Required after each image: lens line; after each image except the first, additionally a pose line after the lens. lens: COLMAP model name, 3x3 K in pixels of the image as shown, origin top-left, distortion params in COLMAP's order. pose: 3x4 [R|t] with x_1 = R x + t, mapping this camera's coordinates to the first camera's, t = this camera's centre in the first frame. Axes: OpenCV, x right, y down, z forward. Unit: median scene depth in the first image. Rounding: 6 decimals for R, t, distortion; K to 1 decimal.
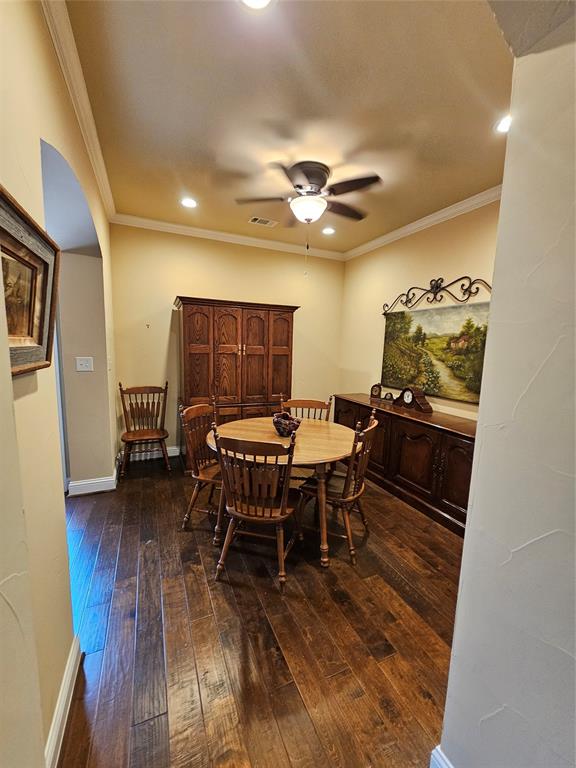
lens RADIAL K [[311.8, 0, 287.2], [0, 311.8, 385.4], [0, 0, 1]] dist [-0.000069, -0.000147]
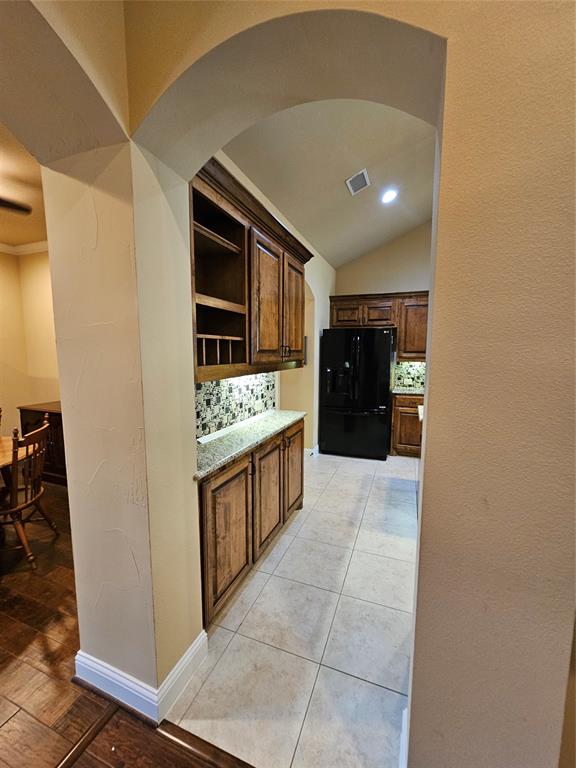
lens RADIAL K [[311.8, 0, 291.3], [0, 311.8, 383.4], [0, 0, 1]] dist [-0.000069, -0.000147]
pose [[0.703726, -0.103203, 0.702936, 0.140809], [0.110075, 0.993284, 0.035632, 0.031483], [-0.701892, 0.052300, 0.710360, -0.304646]]
